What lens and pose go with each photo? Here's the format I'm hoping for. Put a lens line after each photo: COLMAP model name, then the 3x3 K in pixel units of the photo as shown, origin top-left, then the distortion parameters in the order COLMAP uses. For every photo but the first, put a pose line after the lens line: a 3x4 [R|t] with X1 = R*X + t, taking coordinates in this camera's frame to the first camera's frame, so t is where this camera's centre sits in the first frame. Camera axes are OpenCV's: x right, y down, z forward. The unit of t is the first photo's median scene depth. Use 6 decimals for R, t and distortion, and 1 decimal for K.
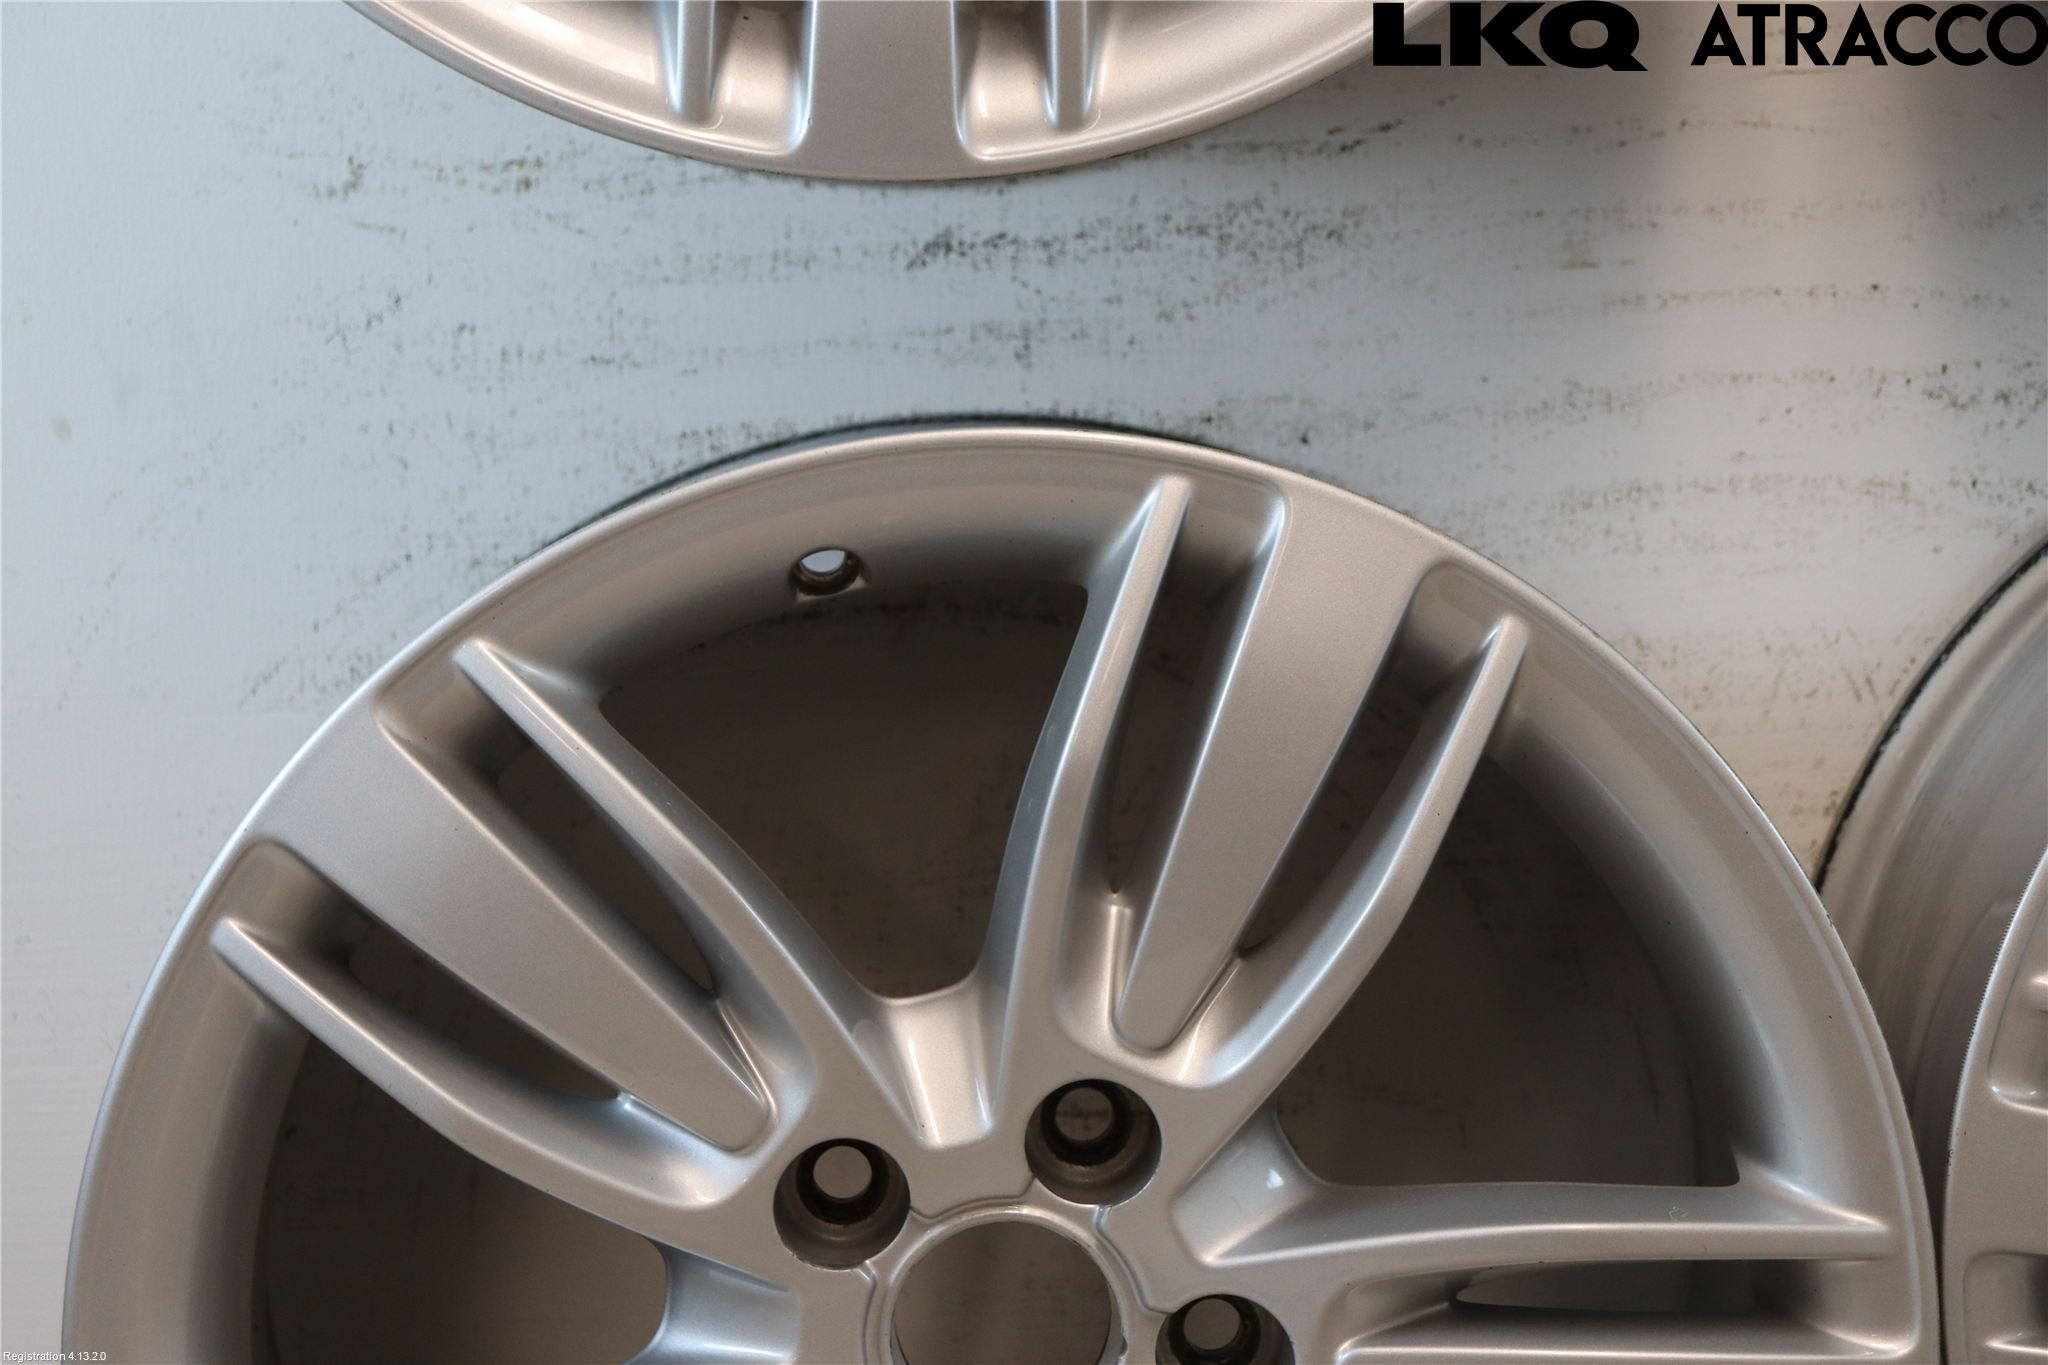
lens RADIAL K [[4403.3, 0, 1020.5], [0, 4403.3, 707.6], [0, 0, 1]] dist [0.276092, 0.704300]
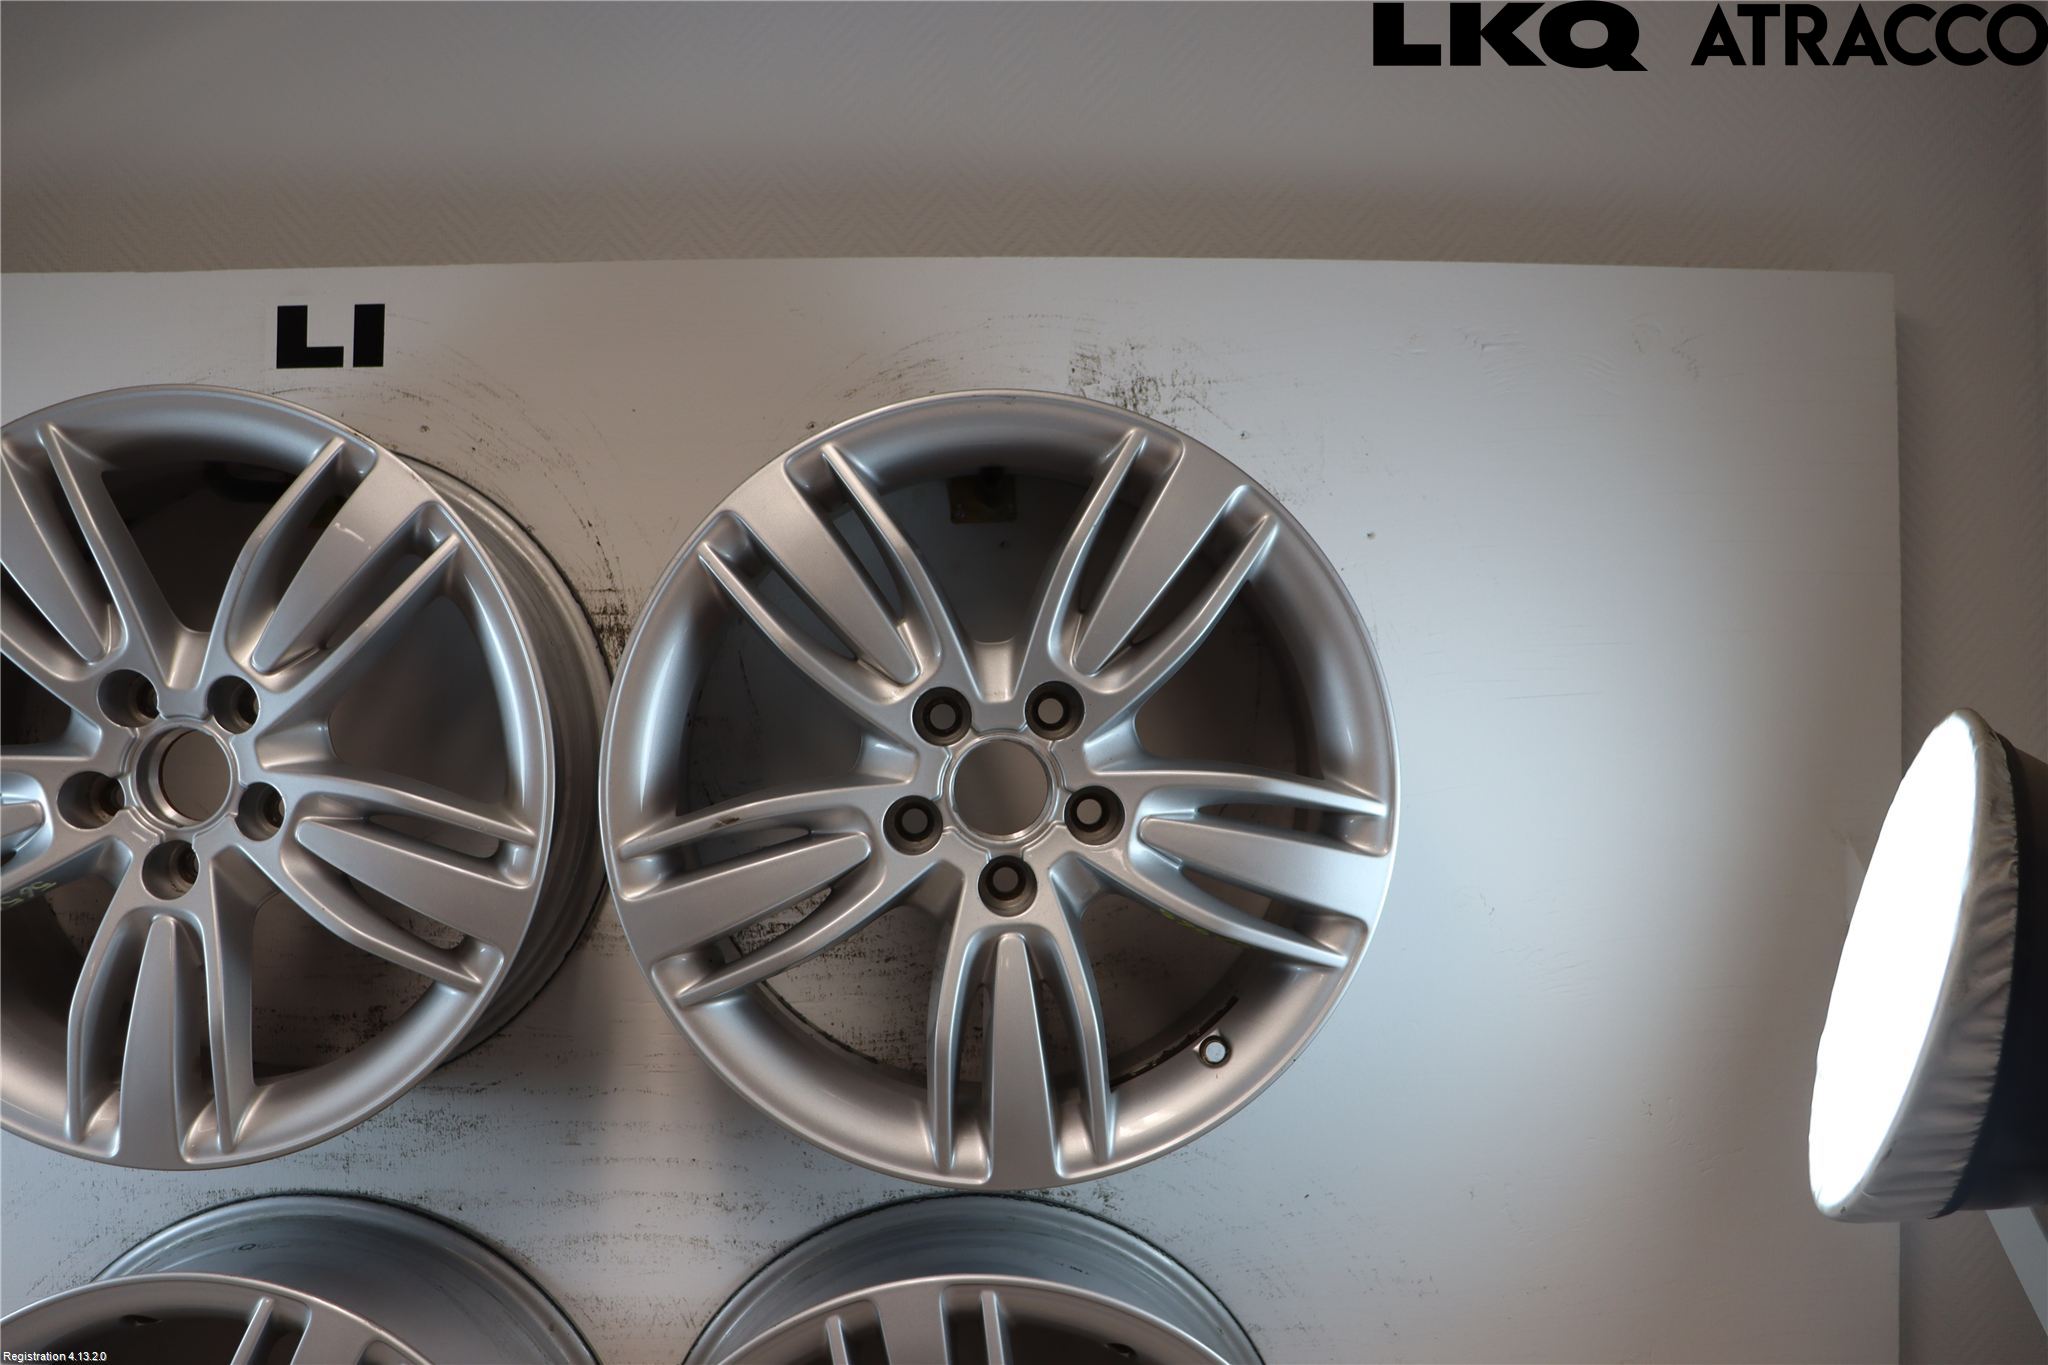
lens RADIAL K [[1699.1, 0, 1032.9], [0, 1699.1, 705.5], [0, 0, 1]] dist [-0.169333, 0.132985]
pose [[0.999165, 0.039273, -0.011228, 0.374732], [-0.040351, 0.991725, -0.121871, -0.235067], [0.006349, 0.122223, 0.992482, 0.078148]]
